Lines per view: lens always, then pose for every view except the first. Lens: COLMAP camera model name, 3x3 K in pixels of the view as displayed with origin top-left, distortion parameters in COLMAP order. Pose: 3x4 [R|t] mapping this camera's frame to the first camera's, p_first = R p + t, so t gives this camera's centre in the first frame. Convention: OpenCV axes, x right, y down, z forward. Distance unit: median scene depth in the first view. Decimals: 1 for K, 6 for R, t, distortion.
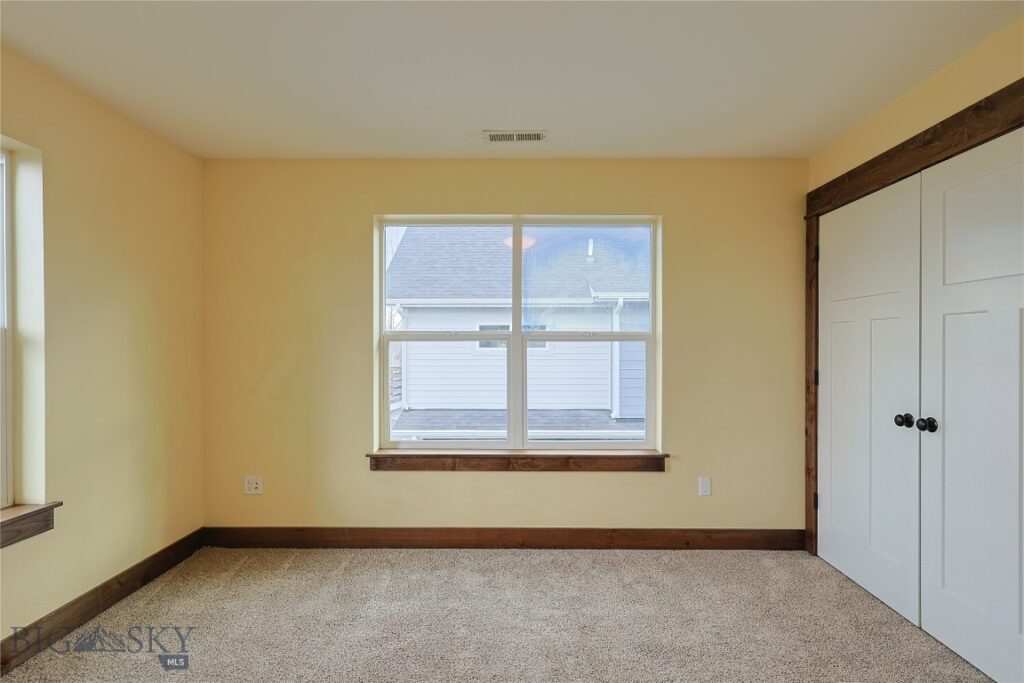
lens RADIAL K [[487.3, 0, 515.8], [0, 487.3, 349.6], [0, 0, 1]] dist [0.003537, 0.000330]
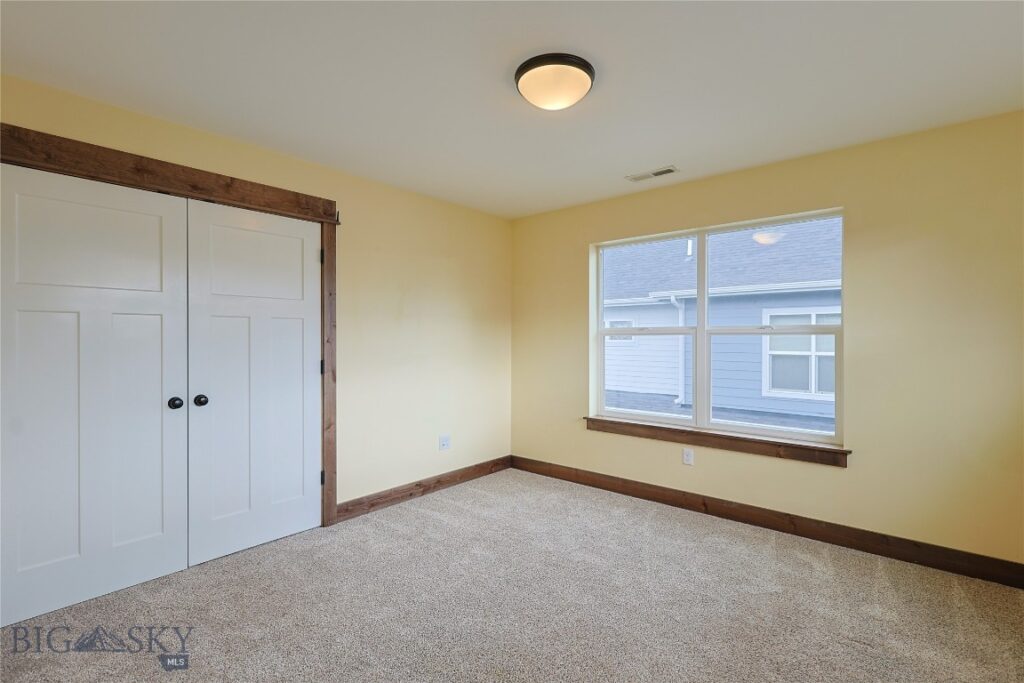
lens RADIAL K [[470.3, 0, 512.0], [0, 470.3, 341.5], [0, 0, 1]] dist [0.000846, 0.000456]
pose [[0.759523, 0.002433, -0.650476, 0.411545], [-0.004438, 0.999989, -0.001441, 0.002313], [0.650465, 0.003982, 0.759526, -0.151340]]
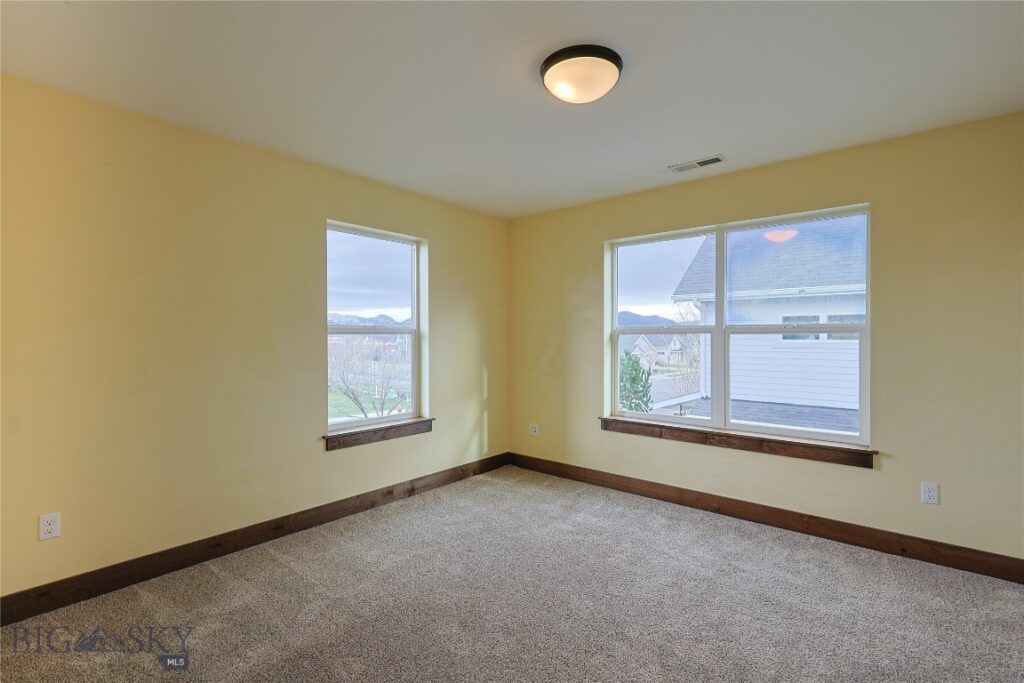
lens RADIAL K [[460.8, 0, 512.0], [0, 460.8, 341.5], [0, 0, 1]] dist [-0.000775, -0.000376]
pose [[0.768479, 0.003984, -0.639862, 0.336267], [-0.004240, 0.999990, 0.001134, 0.002012], [0.639861, 0.001842, 0.768489, -0.150621]]
